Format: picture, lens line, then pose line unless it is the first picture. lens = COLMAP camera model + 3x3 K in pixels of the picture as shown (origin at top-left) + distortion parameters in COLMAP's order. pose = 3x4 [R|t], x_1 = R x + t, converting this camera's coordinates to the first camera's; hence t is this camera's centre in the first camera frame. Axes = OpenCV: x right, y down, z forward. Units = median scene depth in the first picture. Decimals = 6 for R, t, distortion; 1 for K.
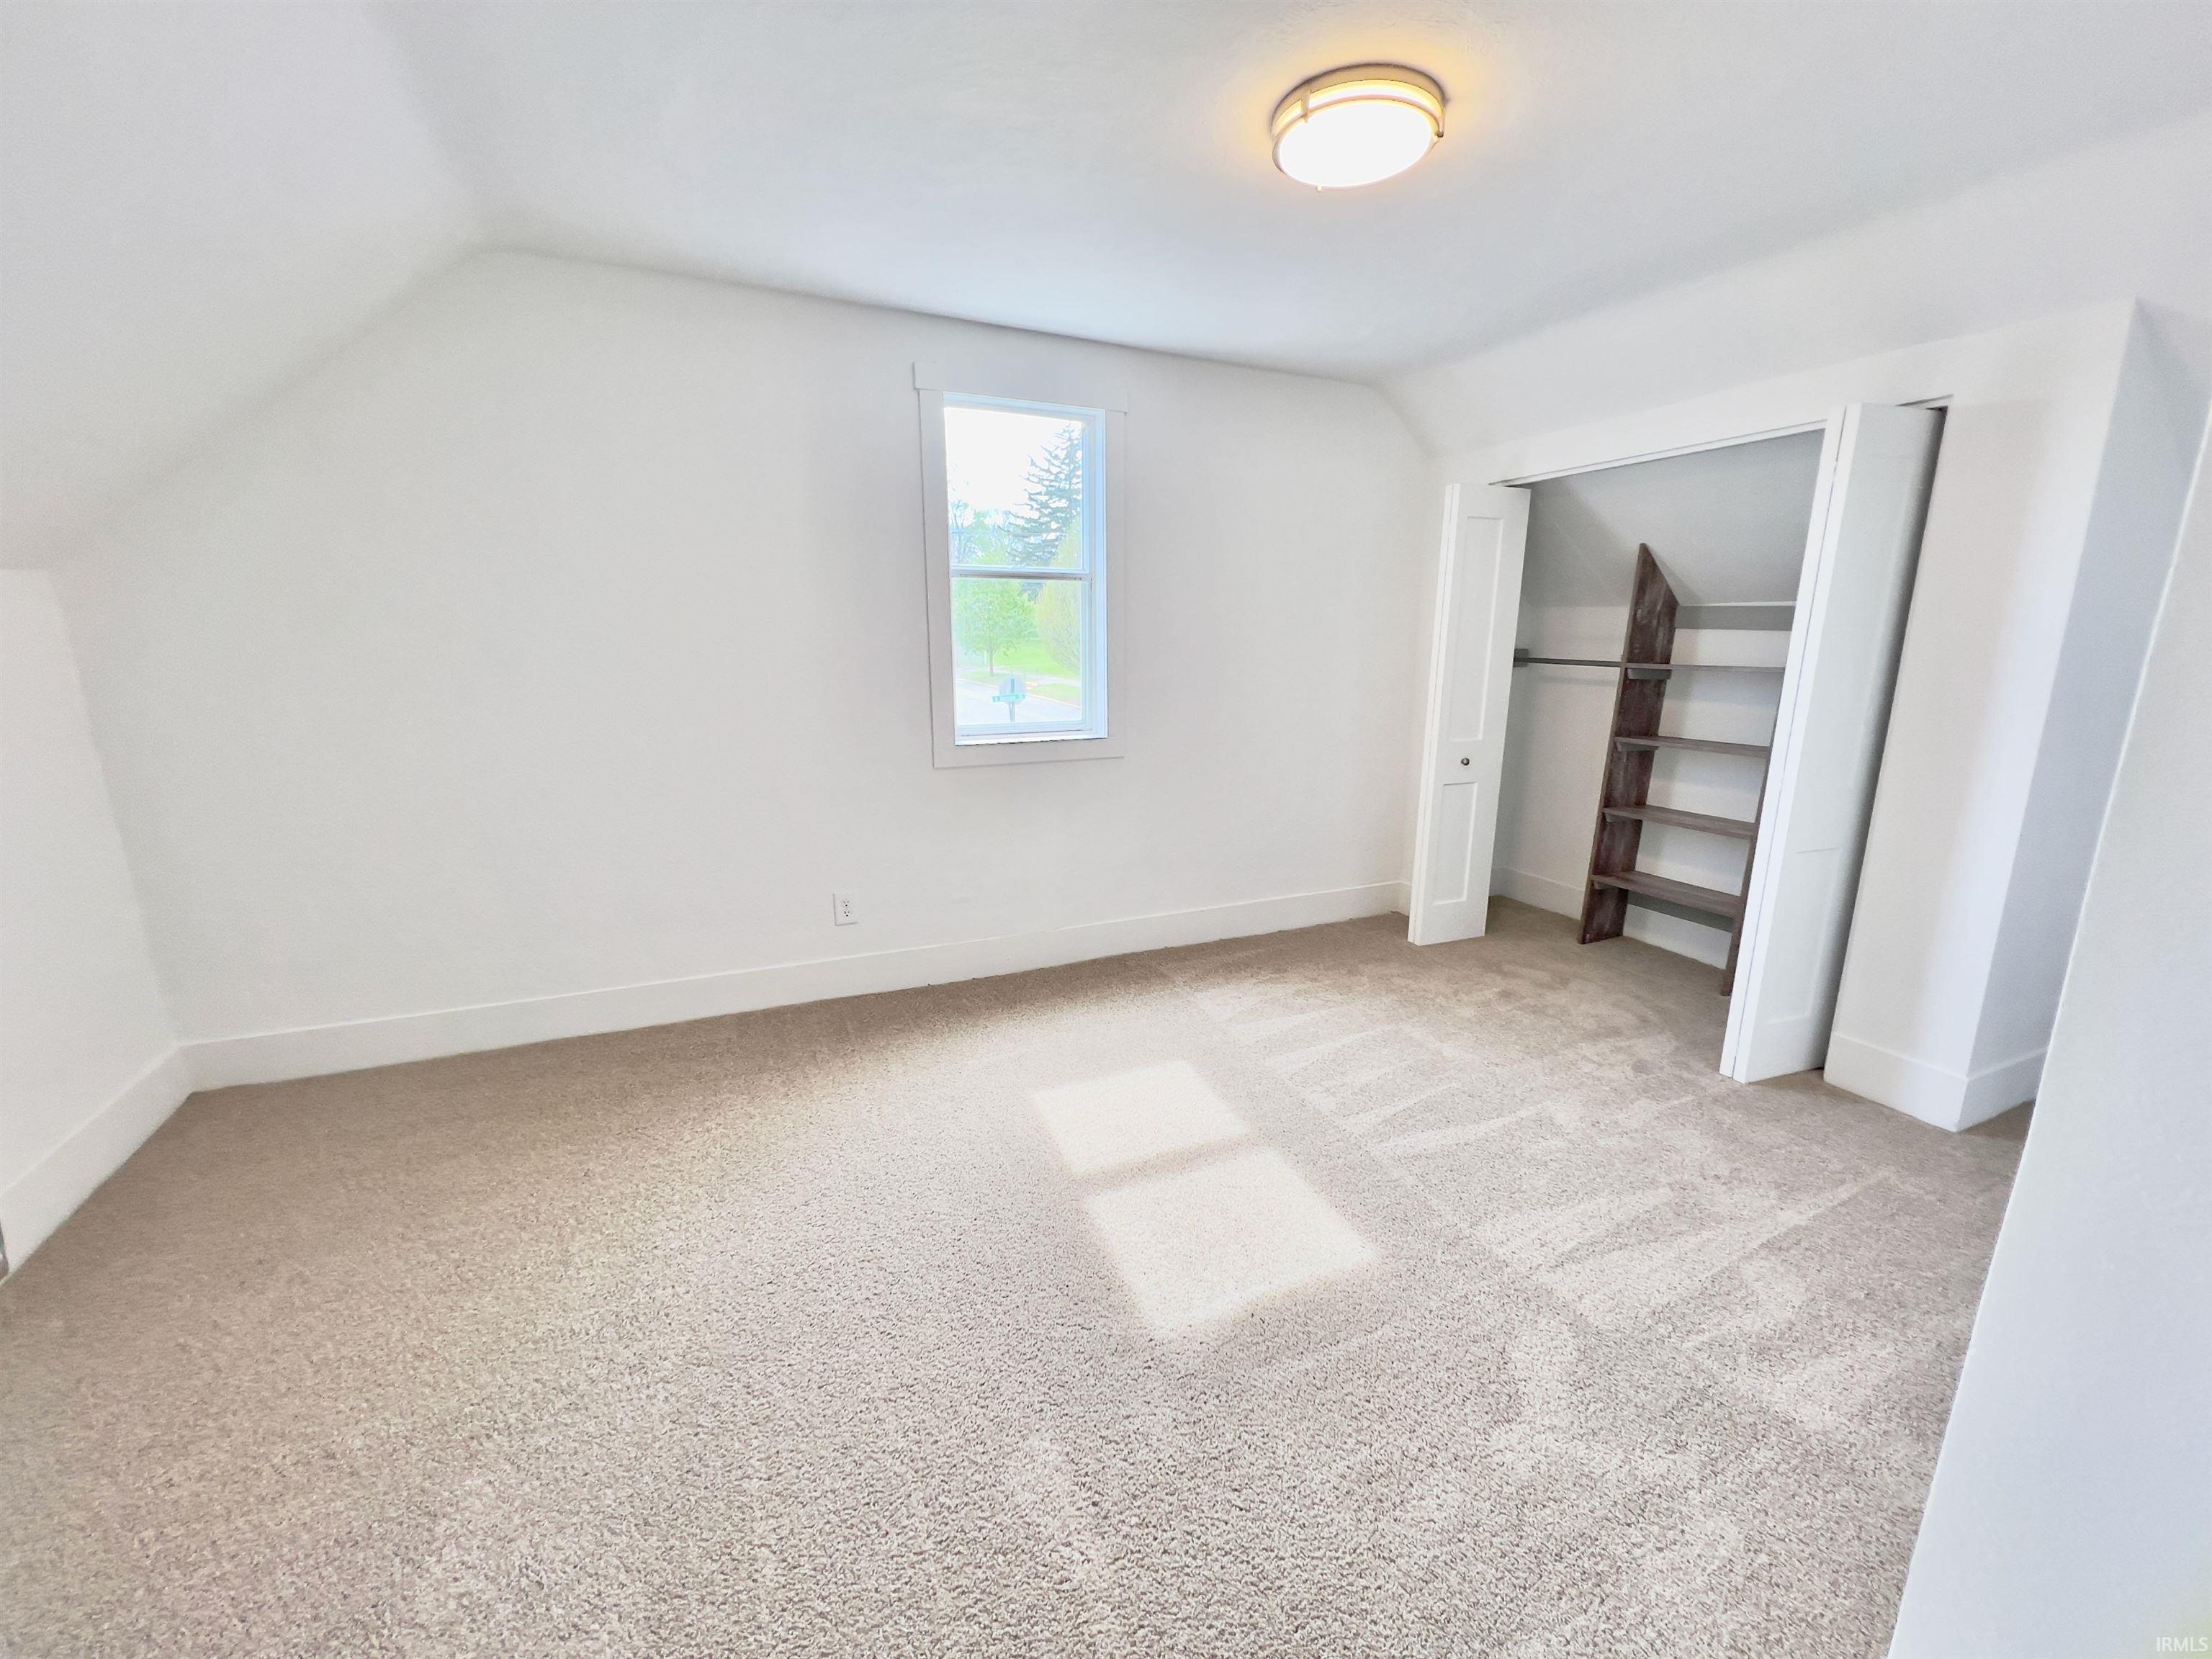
lens RADIAL K [[887.7, 0, 1103.3], [0, 887.7, 830.7], [0, 0, 1]] dist [-0.000352, 0.000404]
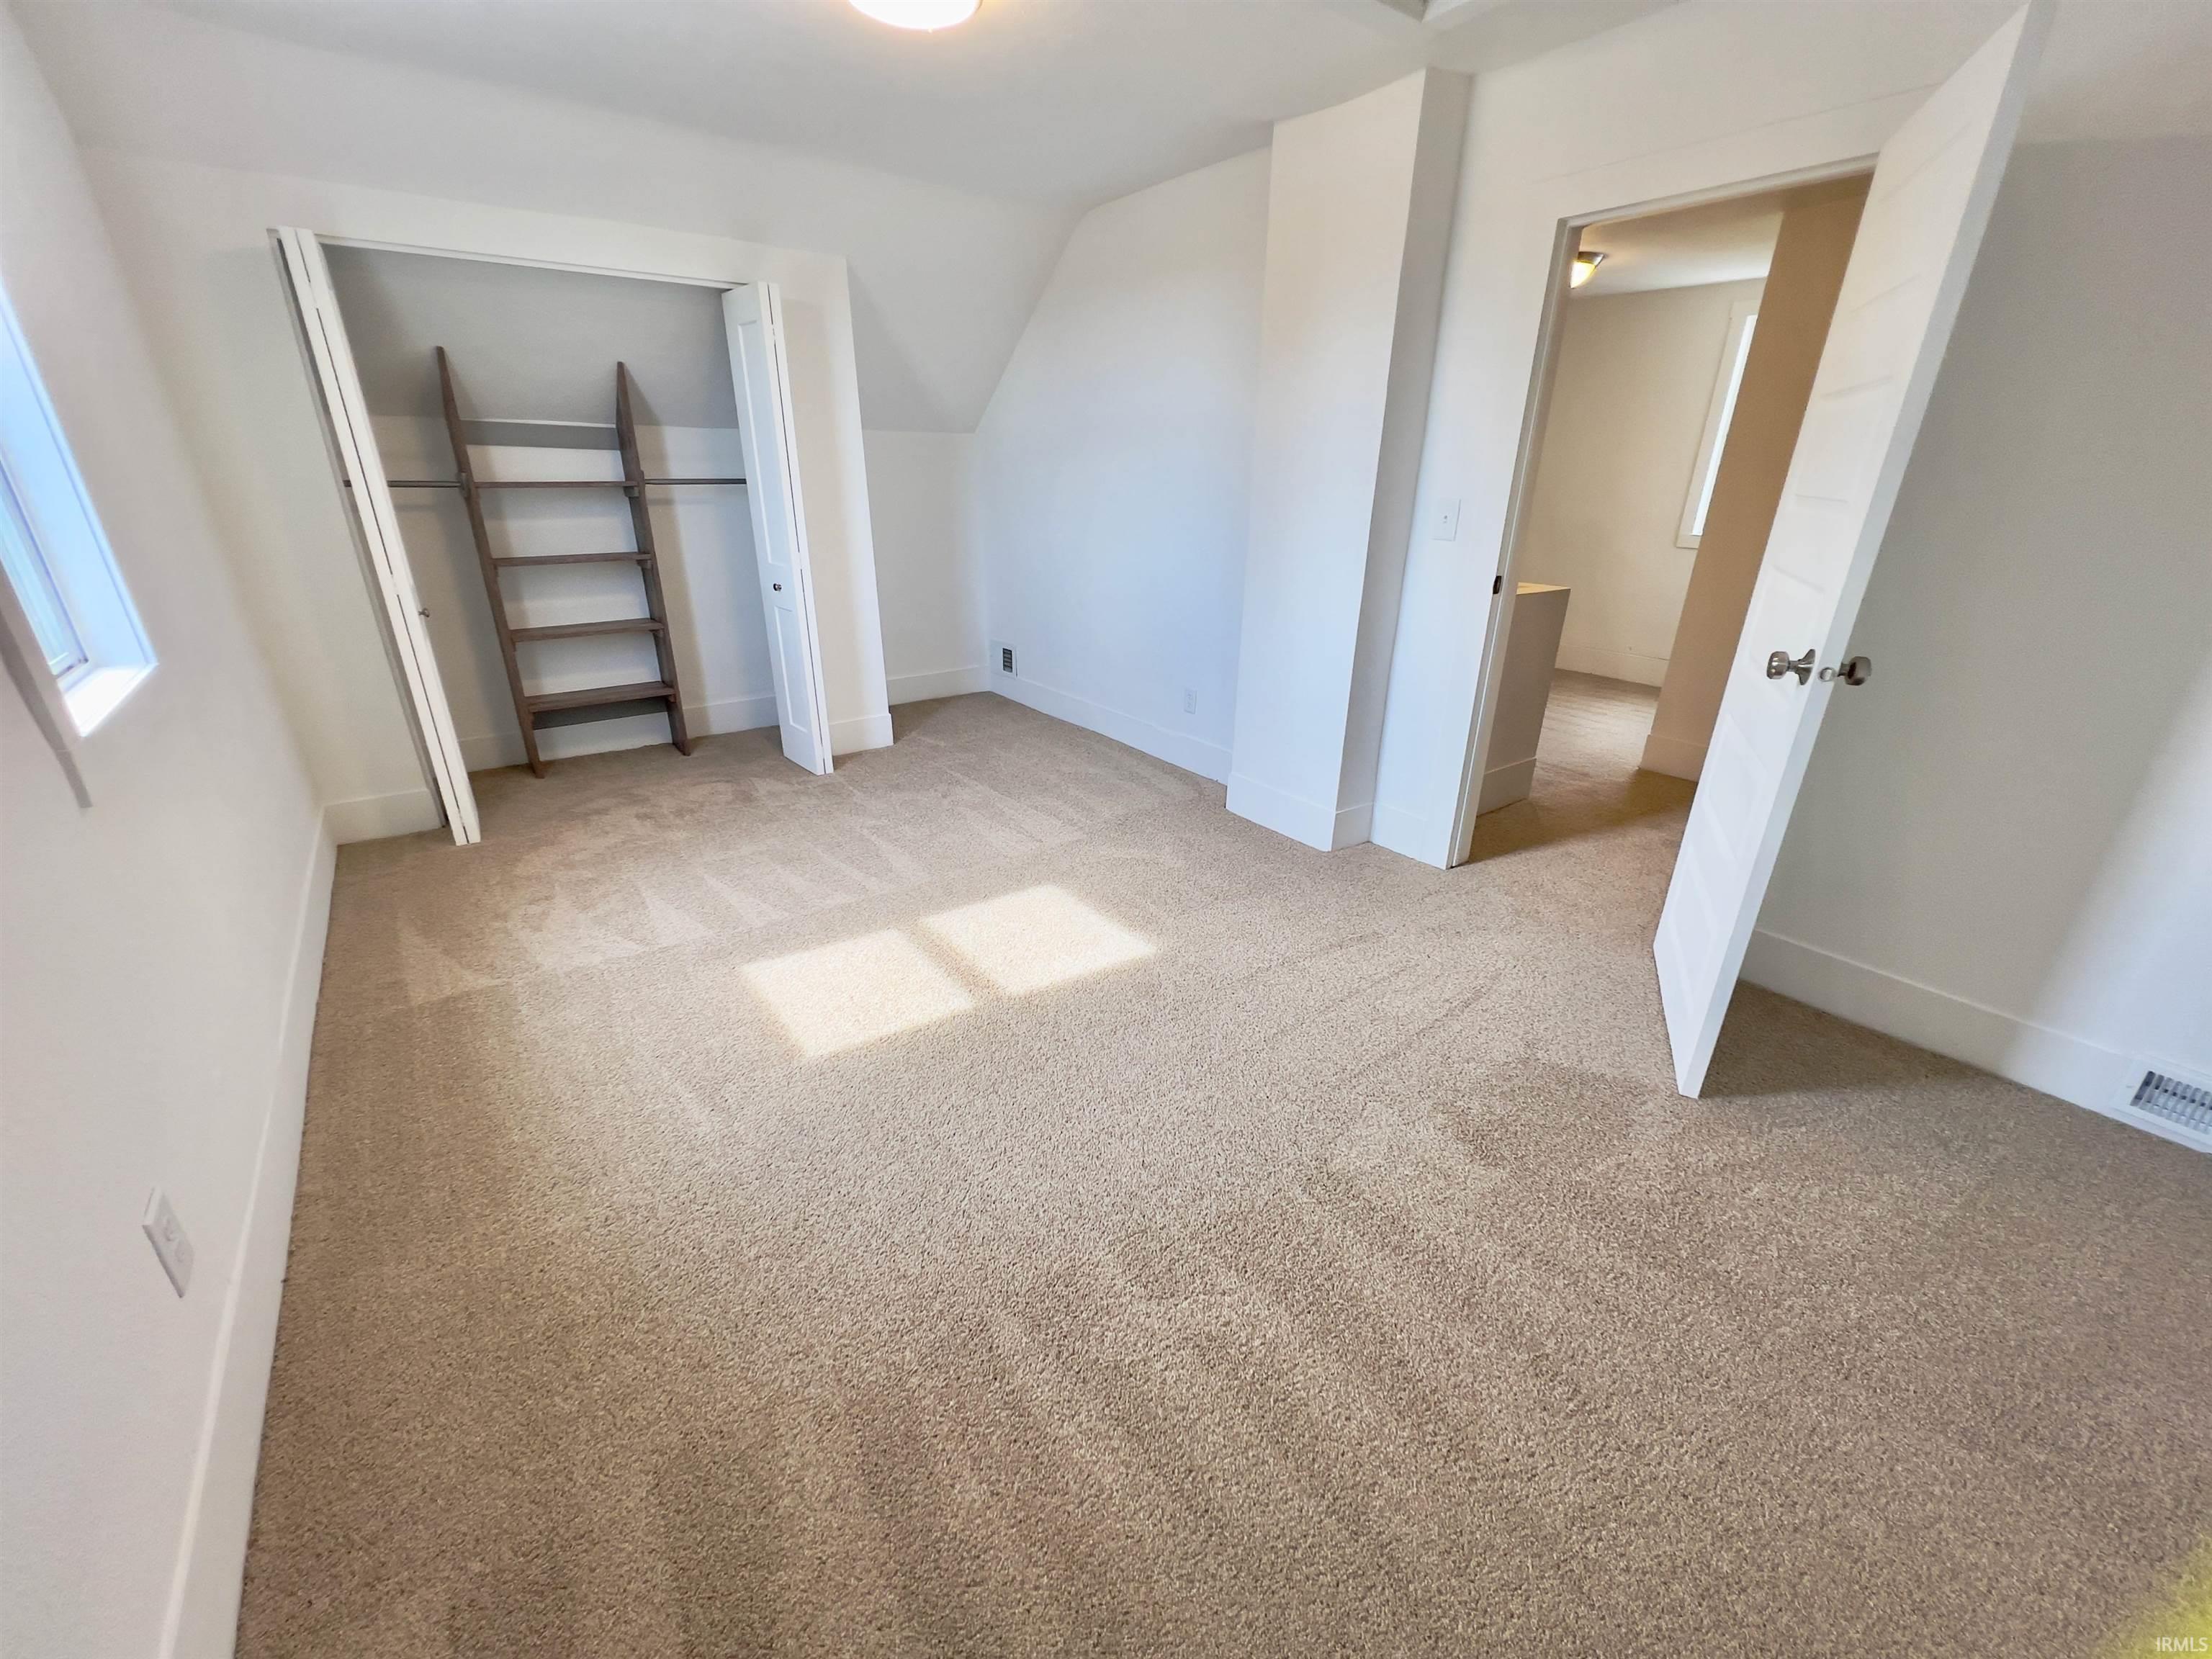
lens RADIAL K [[887.7, 0, 1103.9], [0, 887.7, 831.1], [0, 0, 1]] dist [-0.000352, 0.000404]
pose [[-0.206154, -0.377586, 0.902734, -0.616081], [0.207019, 0.884839, 0.417377, -0.127248], [-0.956370, 0.272927, -0.104246, 0.612811]]
